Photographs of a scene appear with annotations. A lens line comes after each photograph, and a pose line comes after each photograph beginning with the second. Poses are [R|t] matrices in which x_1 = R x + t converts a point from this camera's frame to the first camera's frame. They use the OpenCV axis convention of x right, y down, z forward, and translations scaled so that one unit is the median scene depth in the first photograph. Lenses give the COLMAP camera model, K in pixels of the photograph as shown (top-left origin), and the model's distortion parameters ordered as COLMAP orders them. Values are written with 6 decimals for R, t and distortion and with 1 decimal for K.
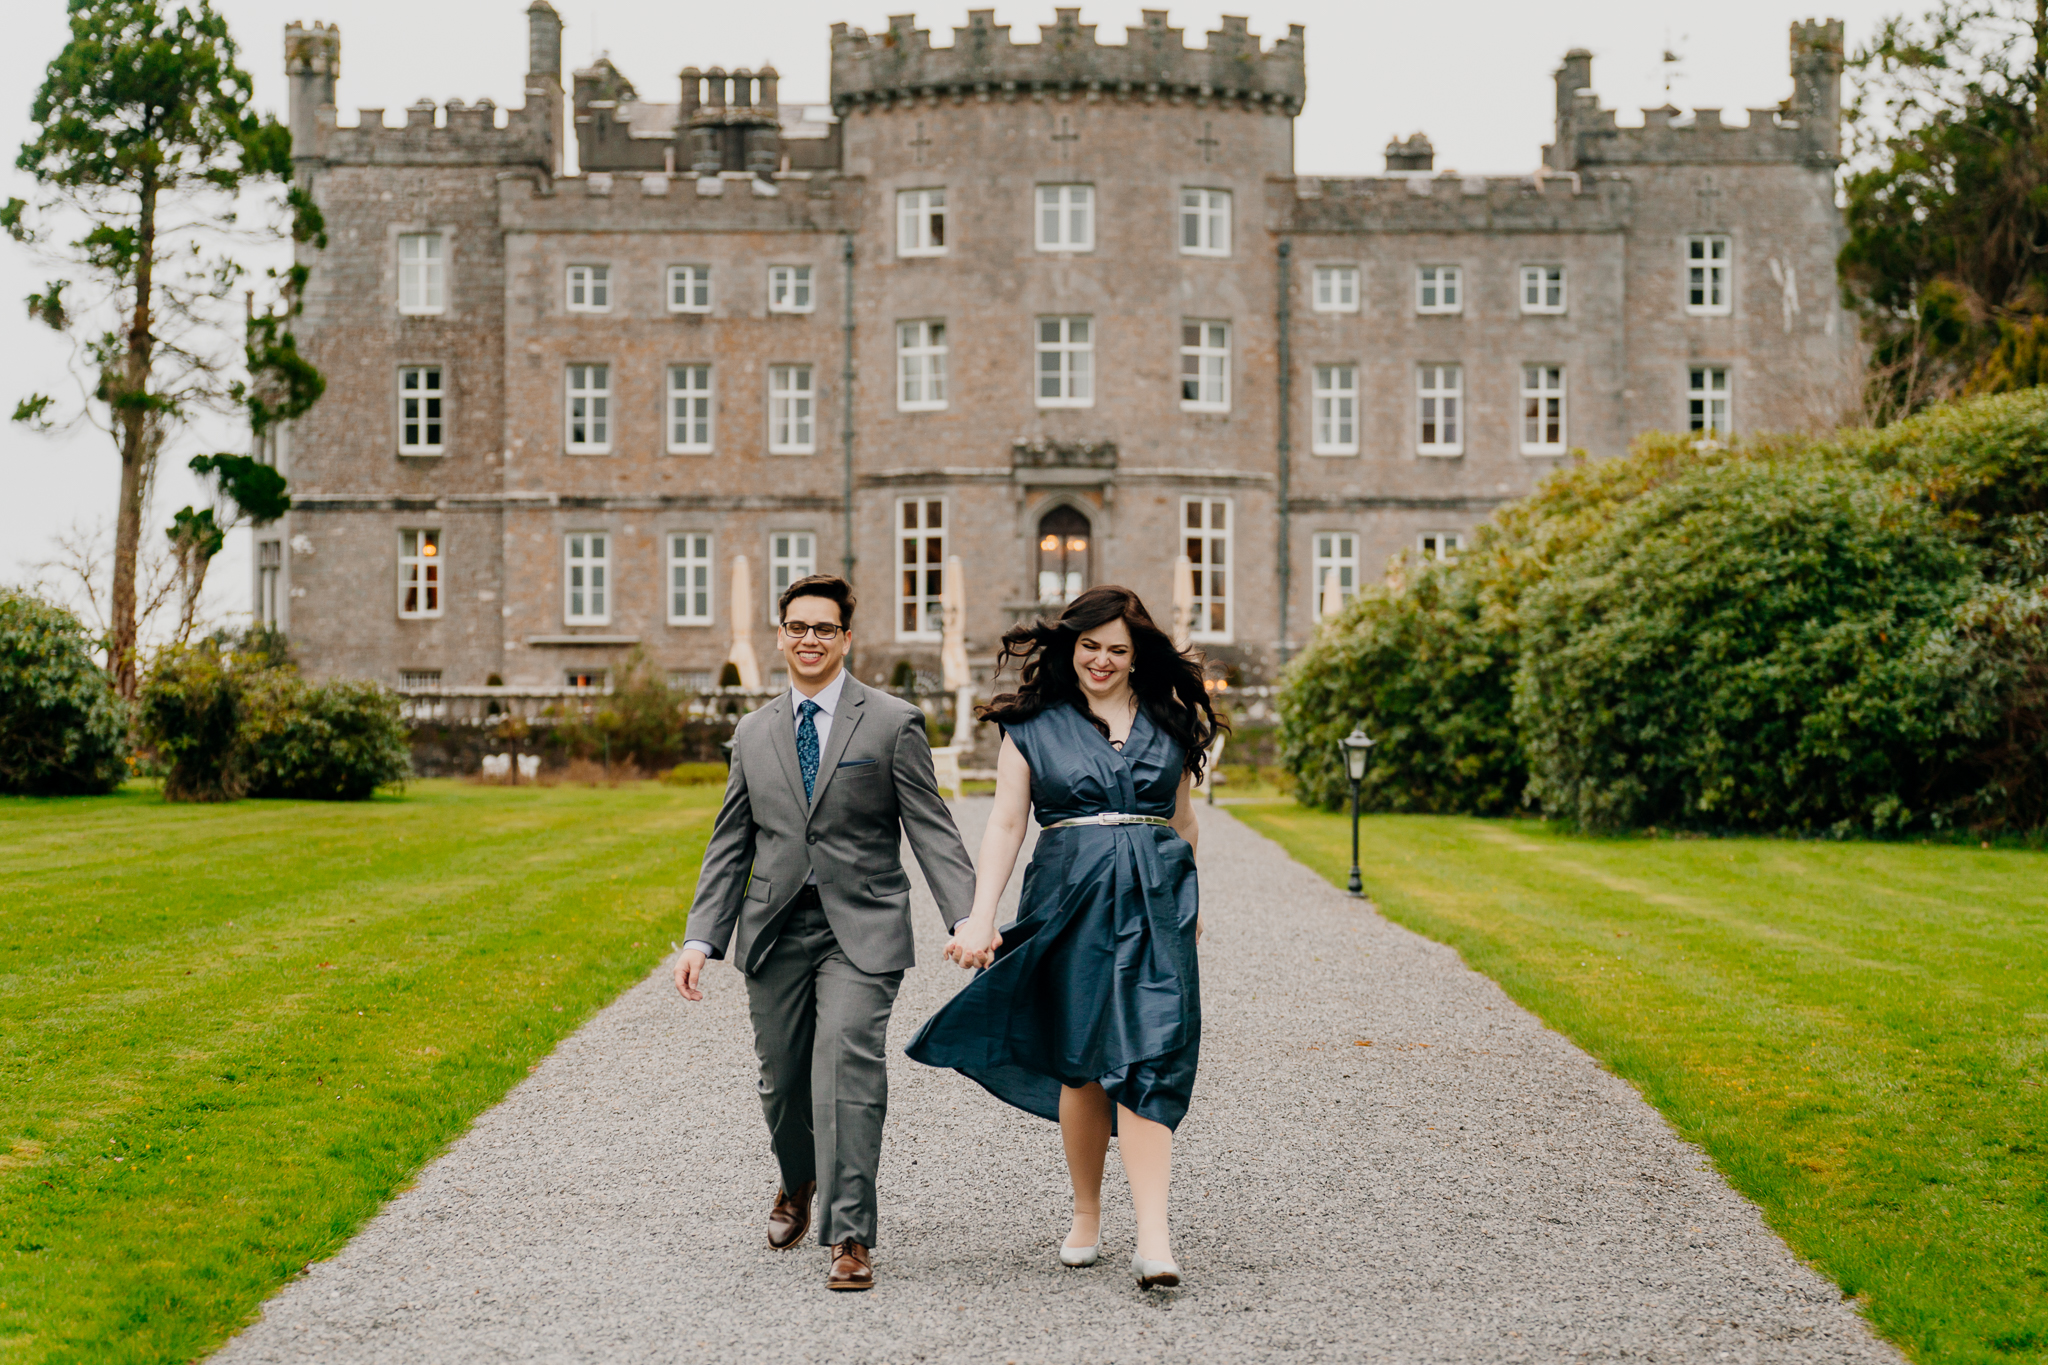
lens RADIAL K [[6013.2, 0, 1105.2], [0, 6013.2, 775.5], [0, 0, 1]] dist [0.141515, 0.000000]
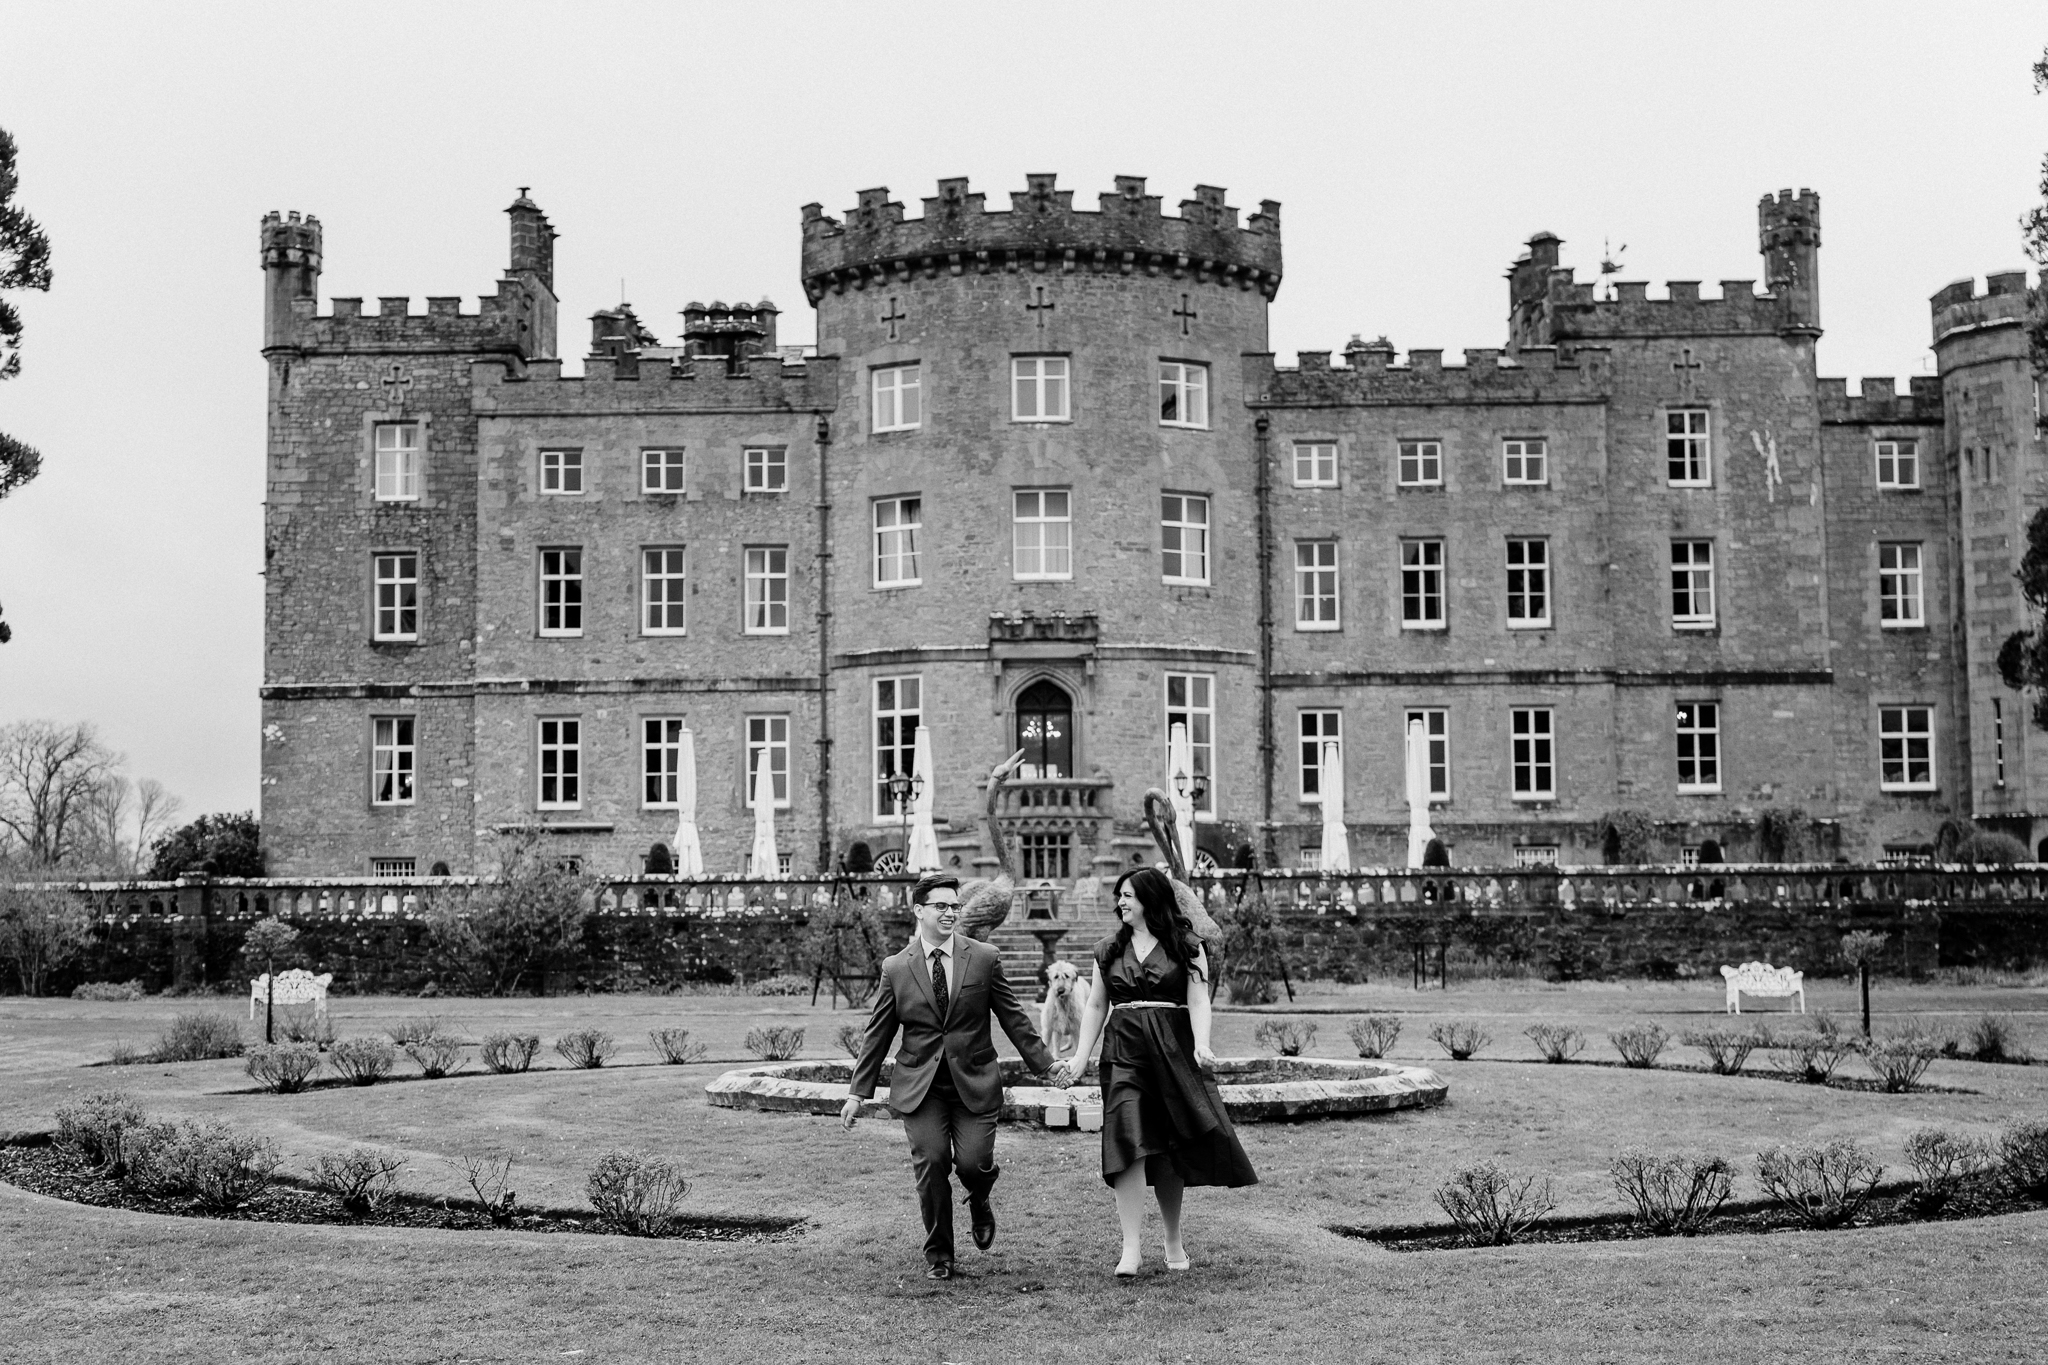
lens RADIAL K [[2808.7, 0, 1092.7], [0, 2808.7, 772.8], [0, 0, 1]] dist [0.016632, 0.000000]
pose [[0.999929, -0.011101, -0.004215, 0.003048], [0.010888, 0.998807, -0.047597, -0.008524], [0.004738, 0.047548, 0.998858, 0.545415]]
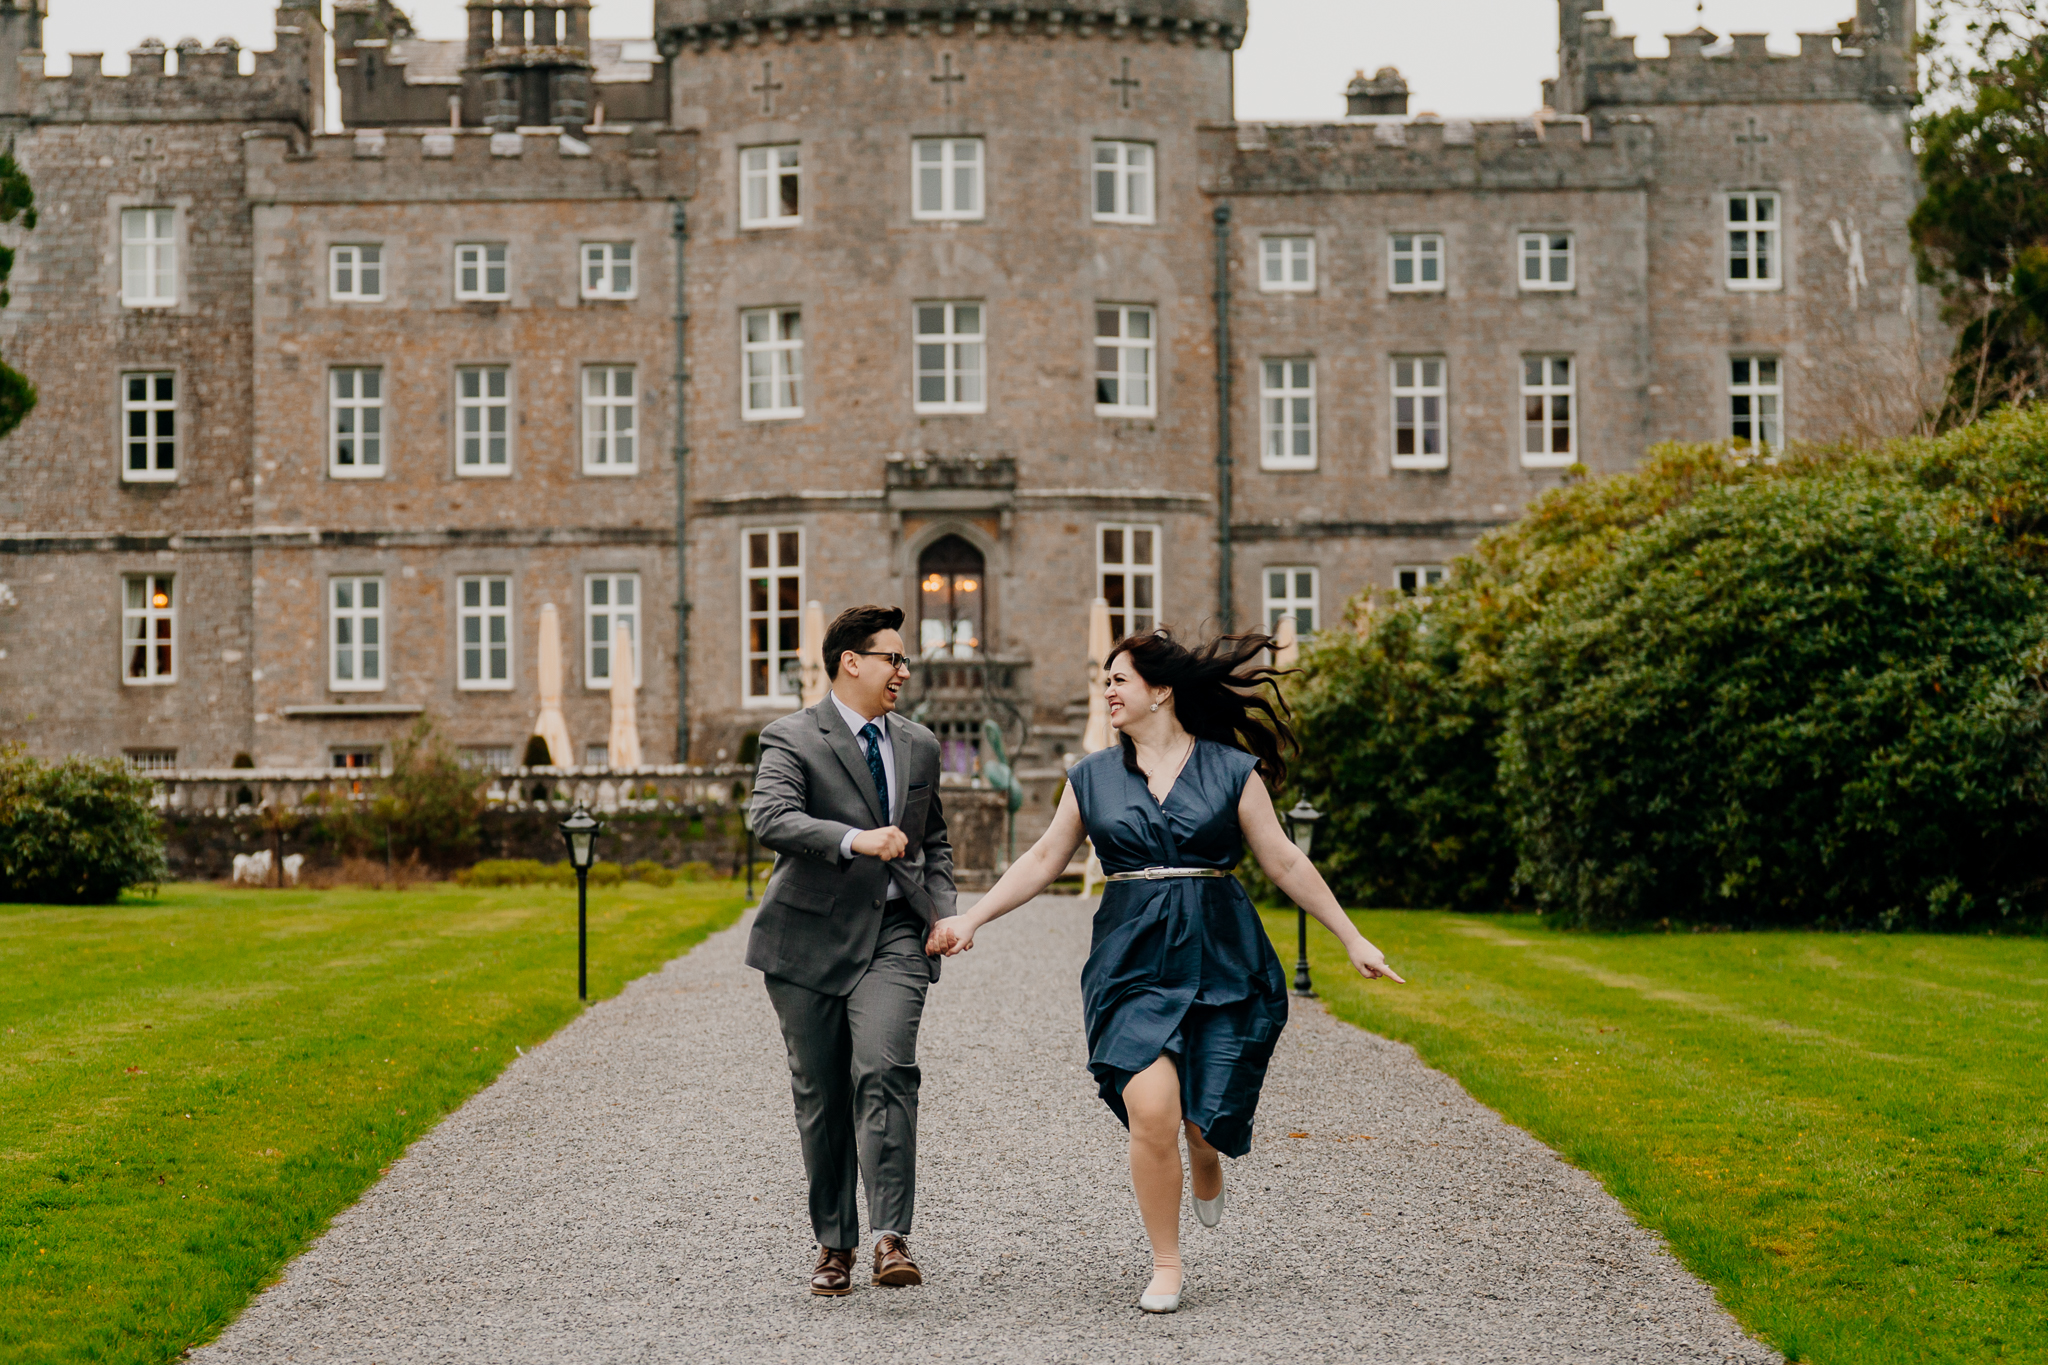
lens RADIAL K [[7605.3, 0, 870.9], [0, 7605.3, 612.2], [0, 0, 1]] dist [0.140395, 0.000000]
pose [[0.999803, -0.009830, -0.017233, -0.000084], [0.009226, 0.999352, -0.034802, 0.000413], [0.017564, 0.034636, 0.999246, -0.012164]]
